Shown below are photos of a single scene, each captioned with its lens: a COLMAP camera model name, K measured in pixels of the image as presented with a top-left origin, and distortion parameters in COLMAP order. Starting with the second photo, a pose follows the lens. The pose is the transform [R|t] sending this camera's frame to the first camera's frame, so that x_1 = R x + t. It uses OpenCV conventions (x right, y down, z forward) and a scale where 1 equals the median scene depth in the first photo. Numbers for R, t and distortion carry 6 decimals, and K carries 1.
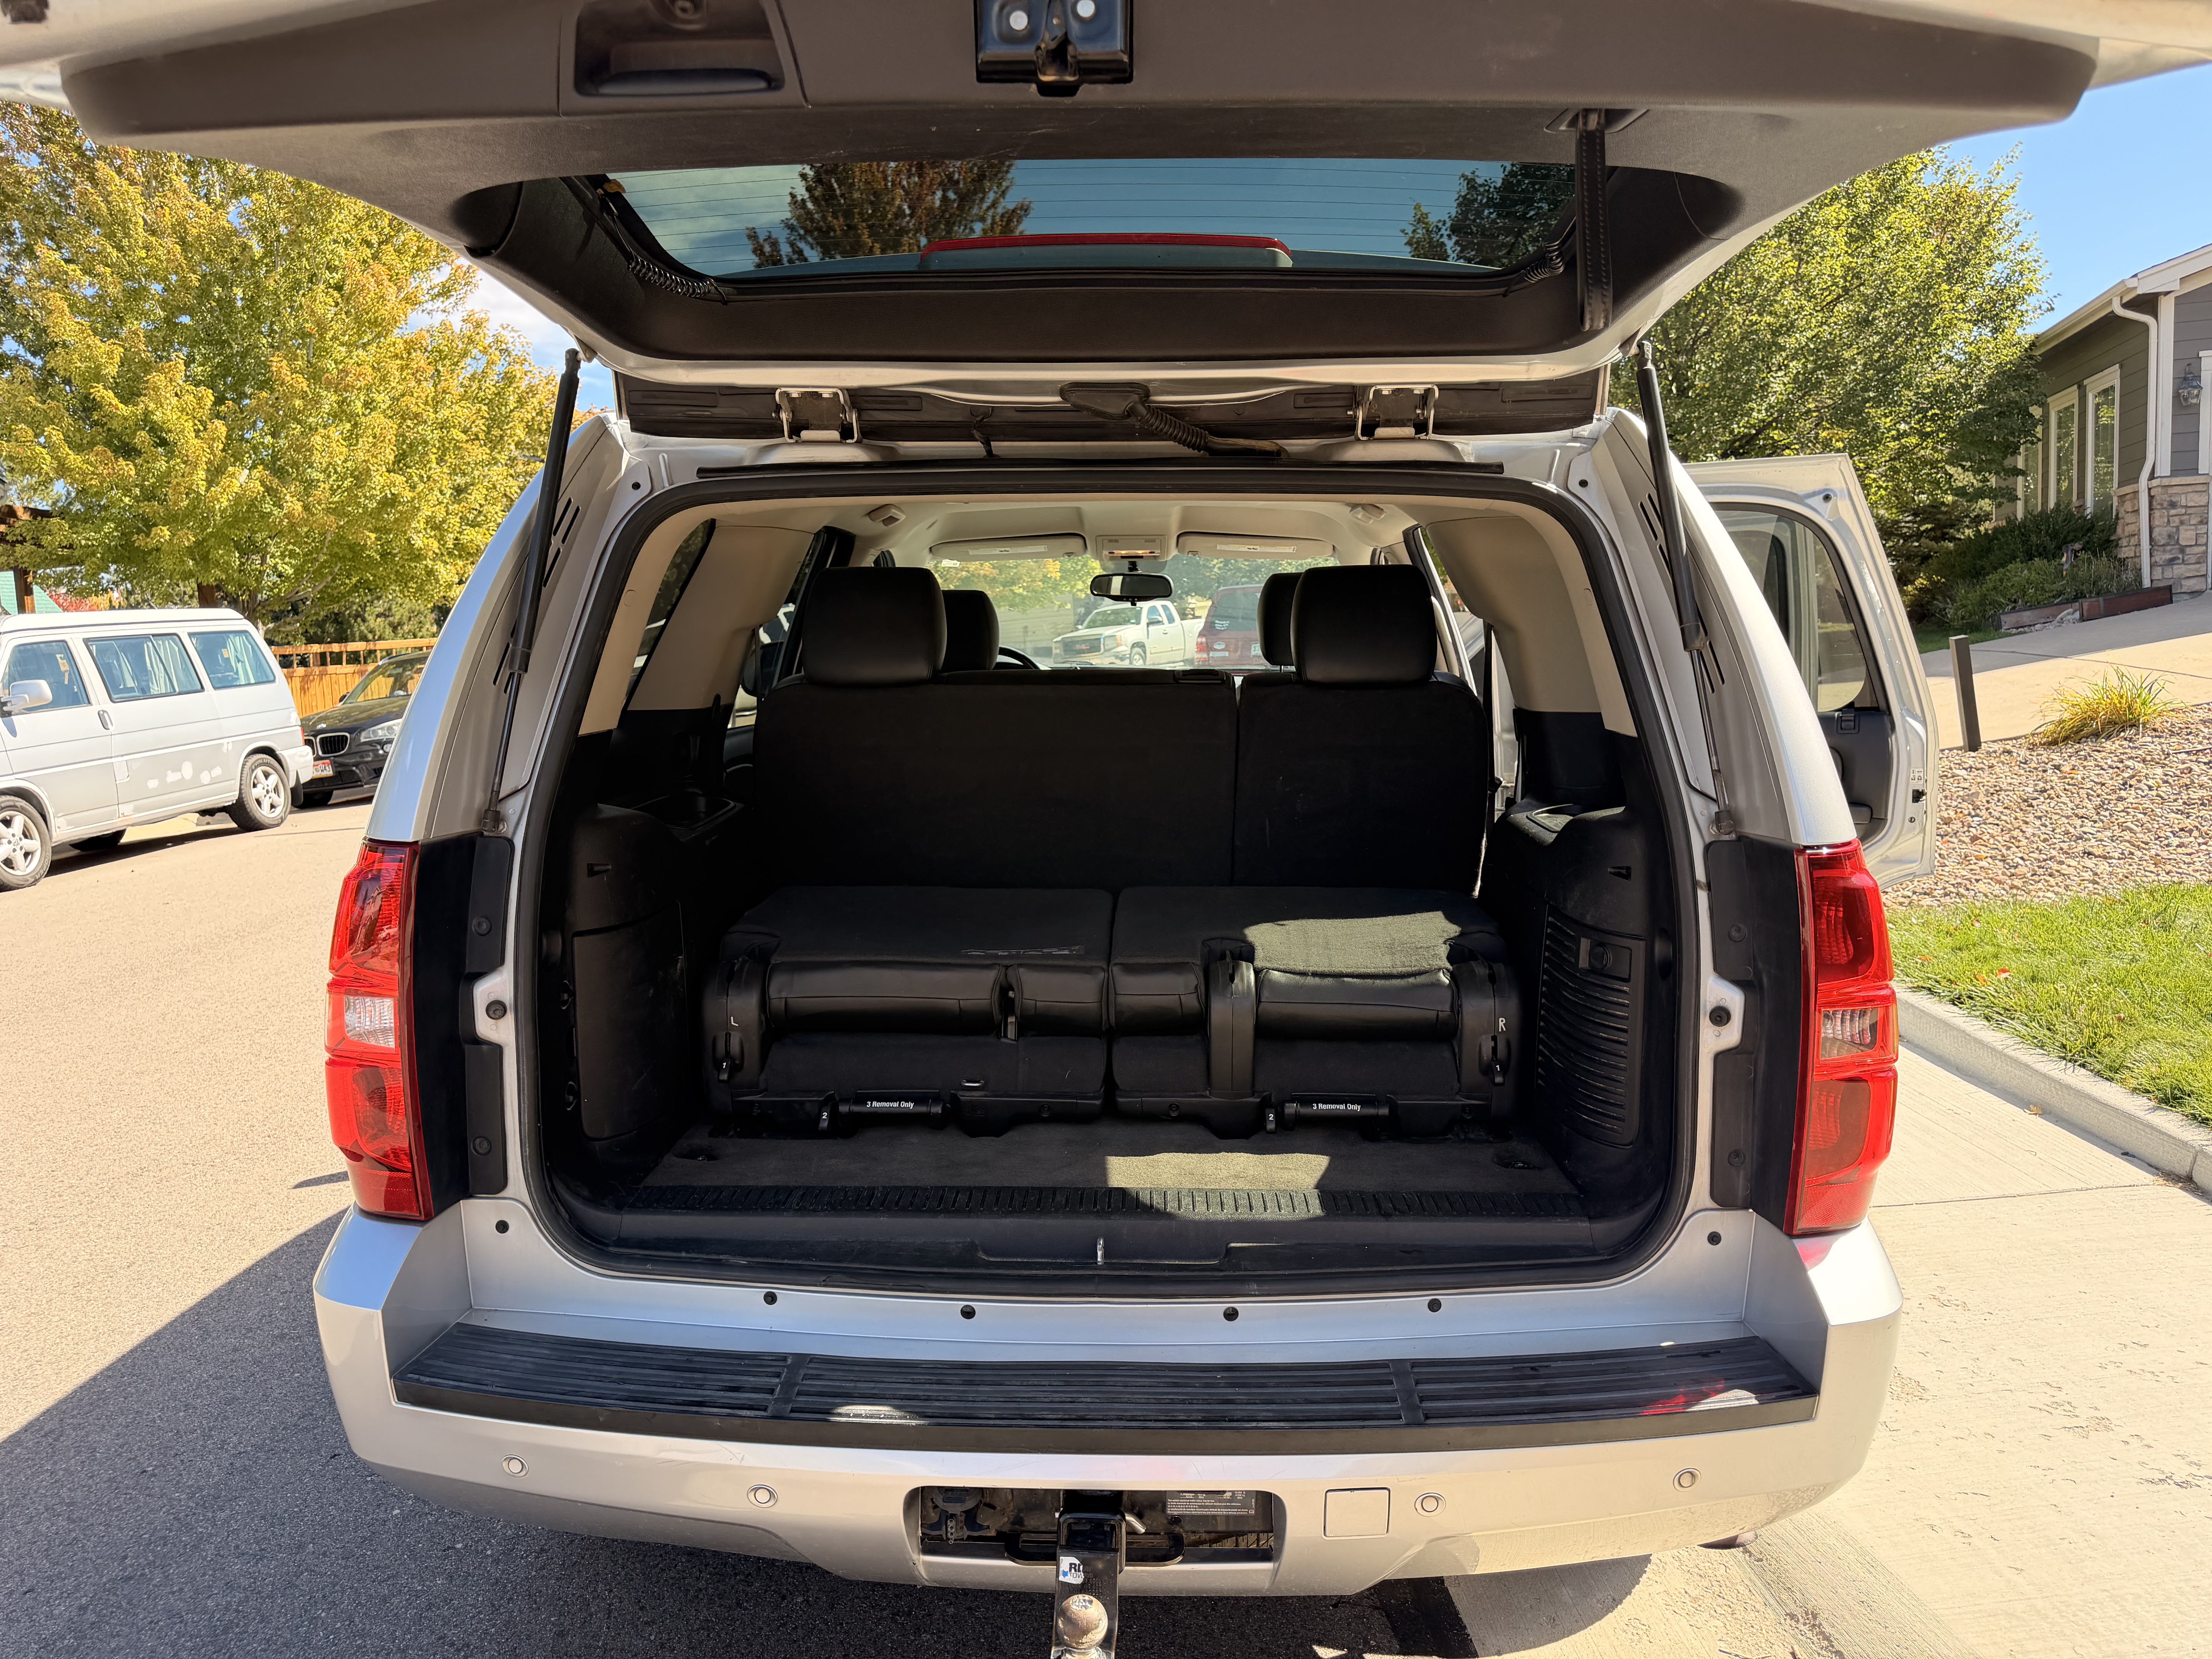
lens RADIAL K [[1570.6, 0, 1106.0], [0, 1570.6, 829.5], [0, 0, 1]] dist [0.023964, -0.029516]
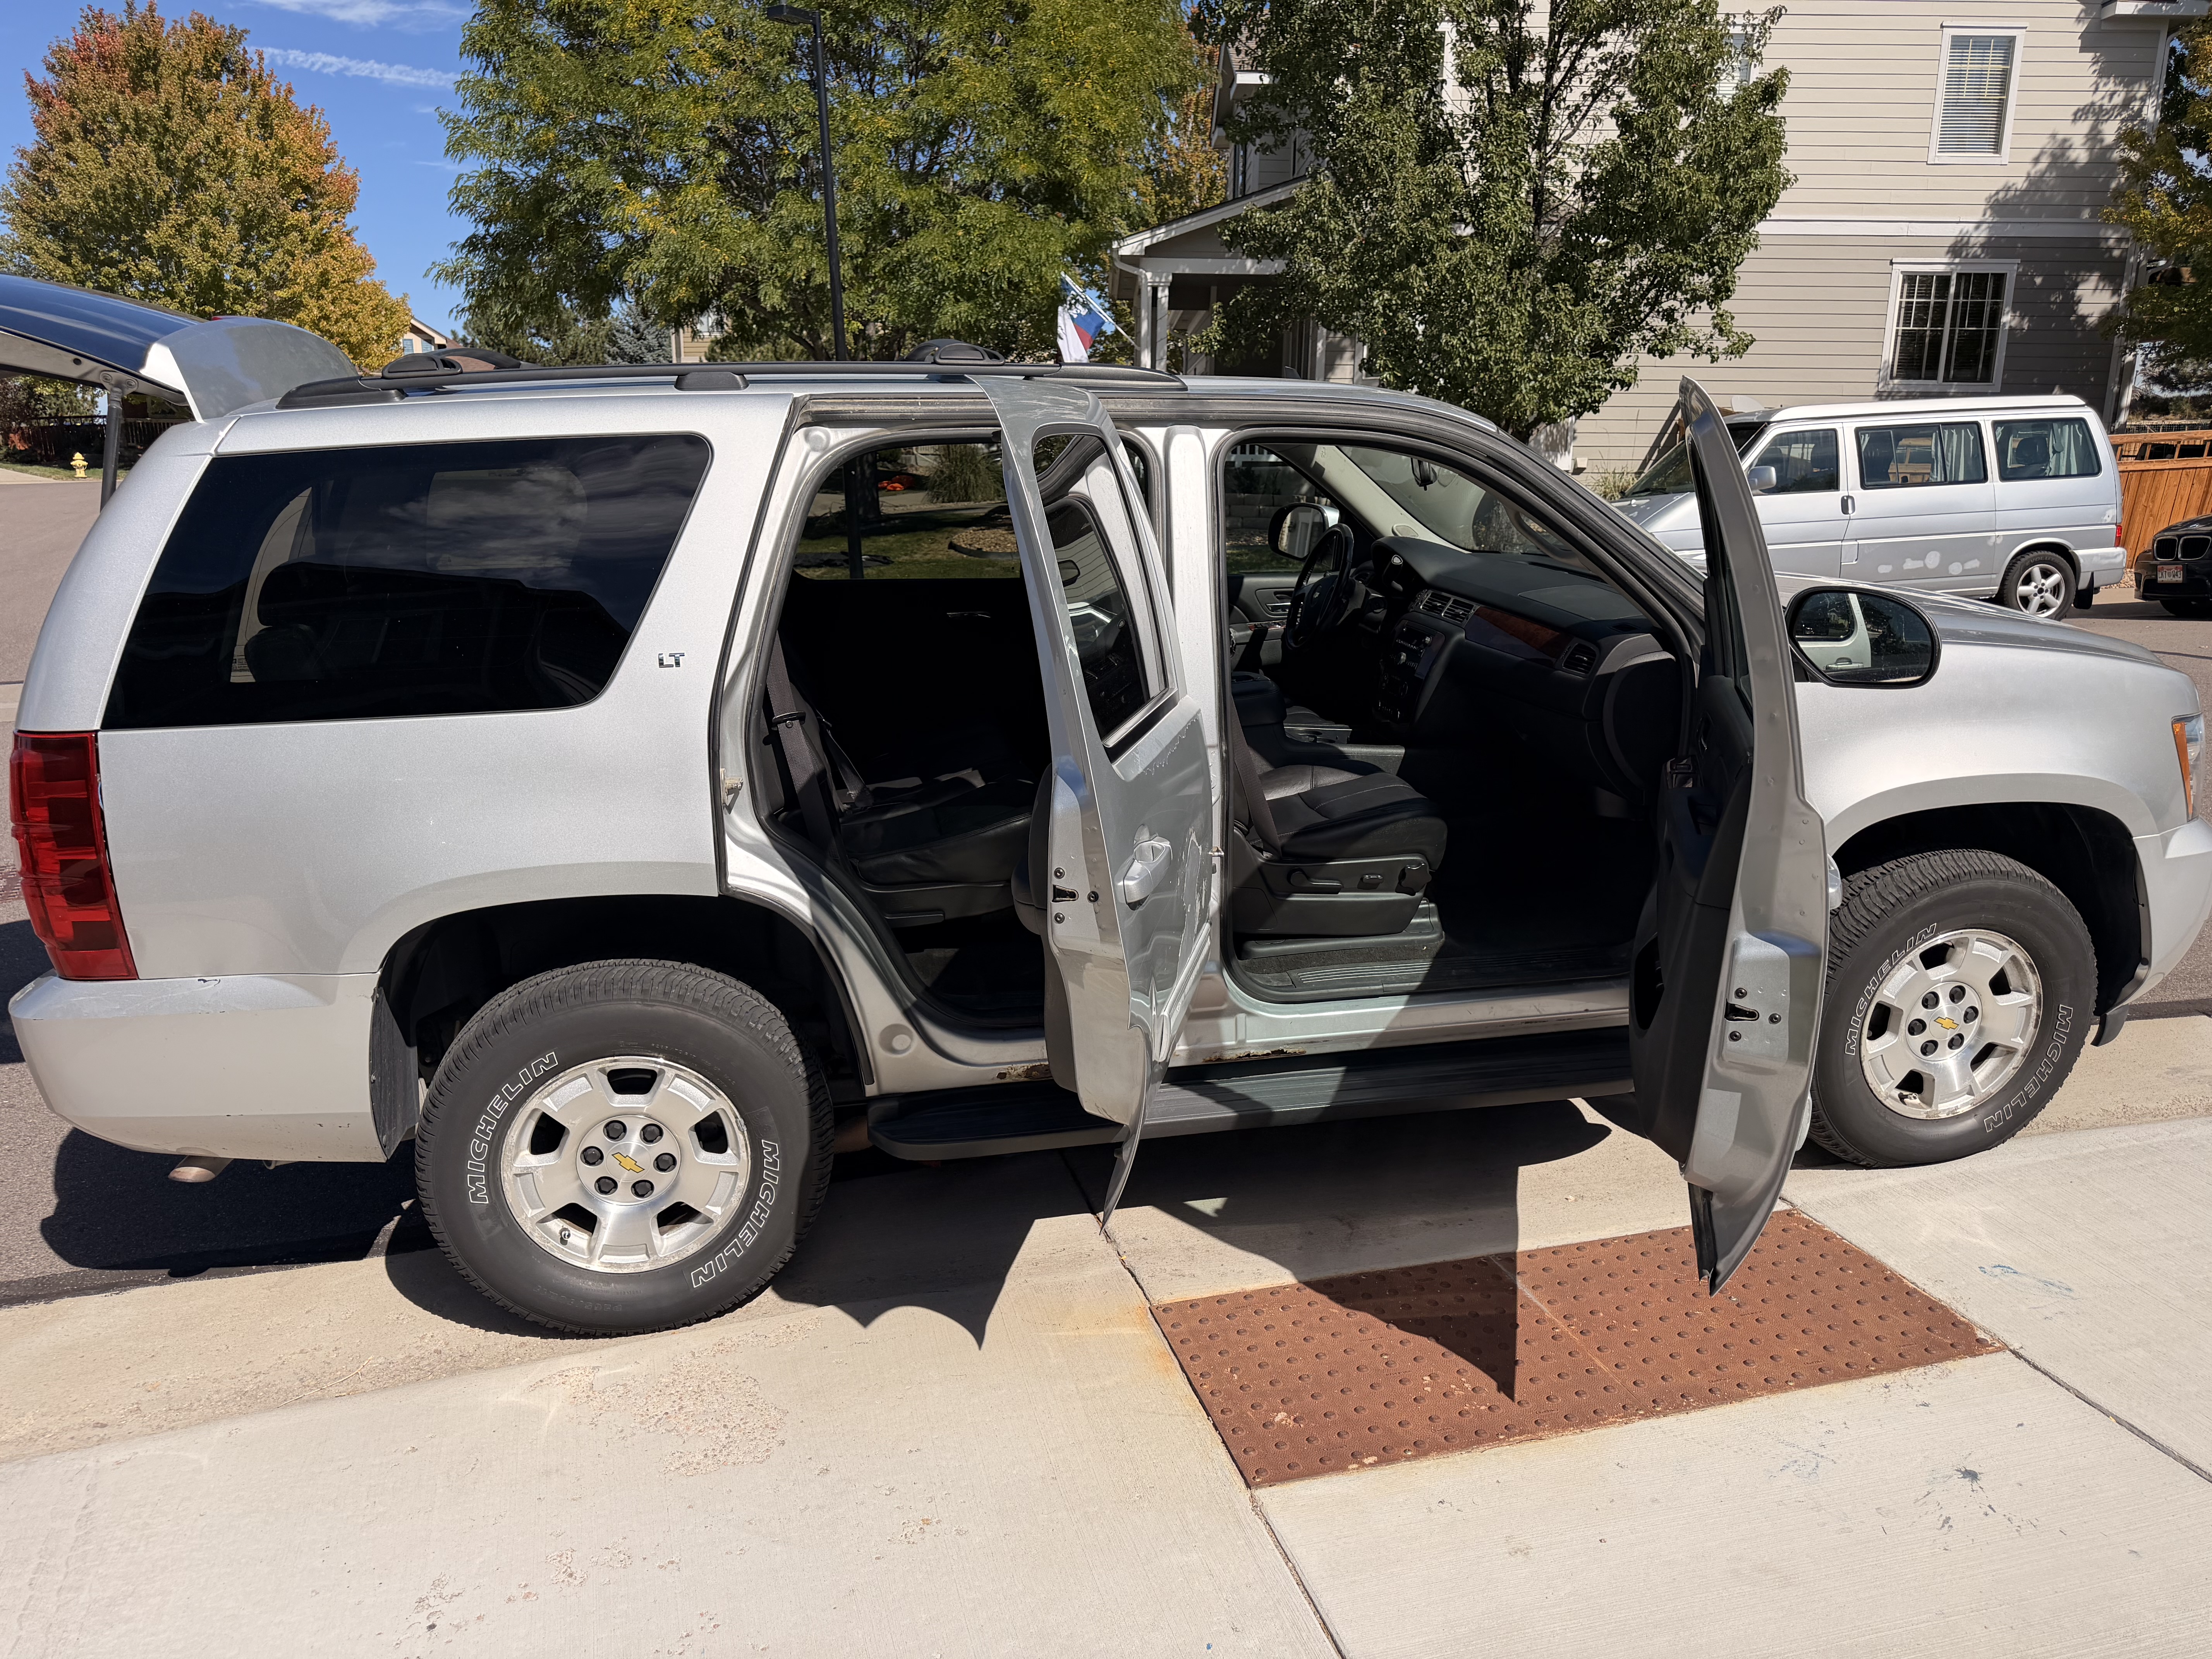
lens RADIAL K [[1571.6, 0, 1093.8], [0, 1571.6, 829.7], [0, 0, 1]] dist [0.022607, -0.028450]
pose [[0.219316, 0.273157, -0.936635, 0.276170], [-0.121992, 0.960151, 0.251451, -0.053751], [0.967997, 0.059115, 0.243900, 0.205298]]
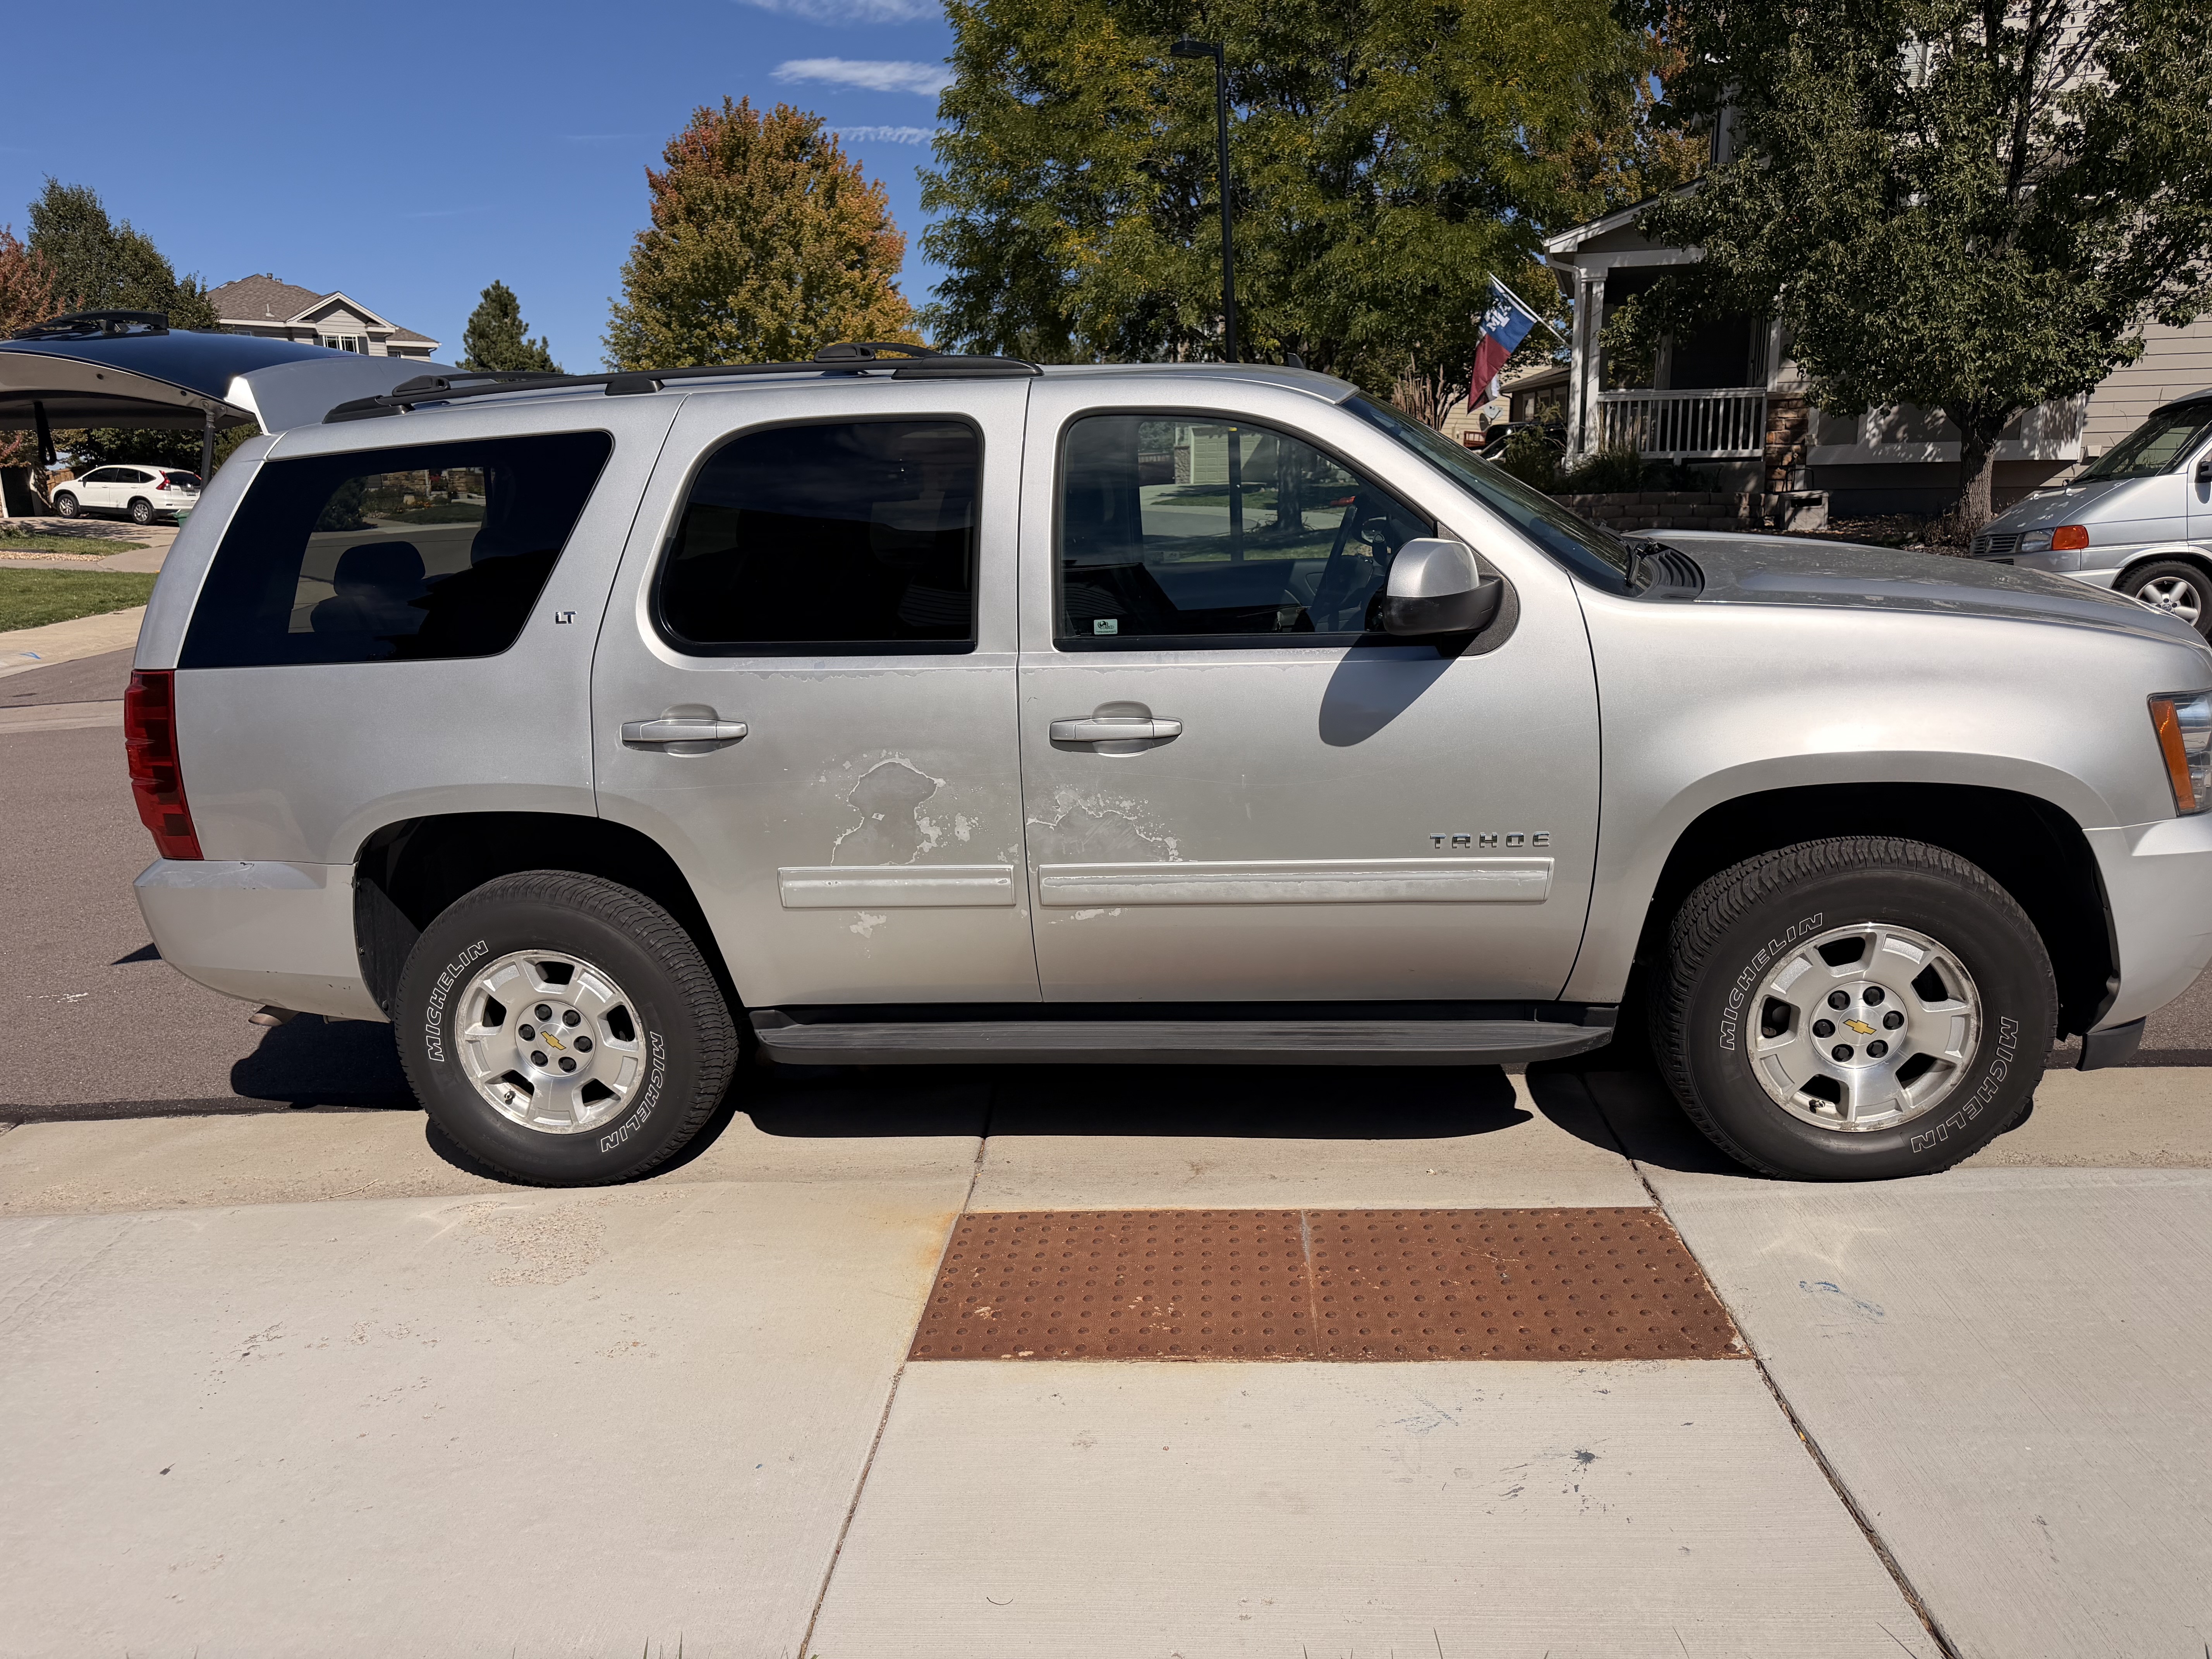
lens RADIAL K [[1571.6, 0, 1093.8], [0, 1571.6, 829.7], [0, 0, 1]] dist [0.022607, -0.028450]
pose [[-0.100389, 0.264736, -0.959081, 0.303434], [-0.079614, 0.958722, 0.272970, -0.059025], [0.991758, 0.103760, -0.075168, 0.305690]]
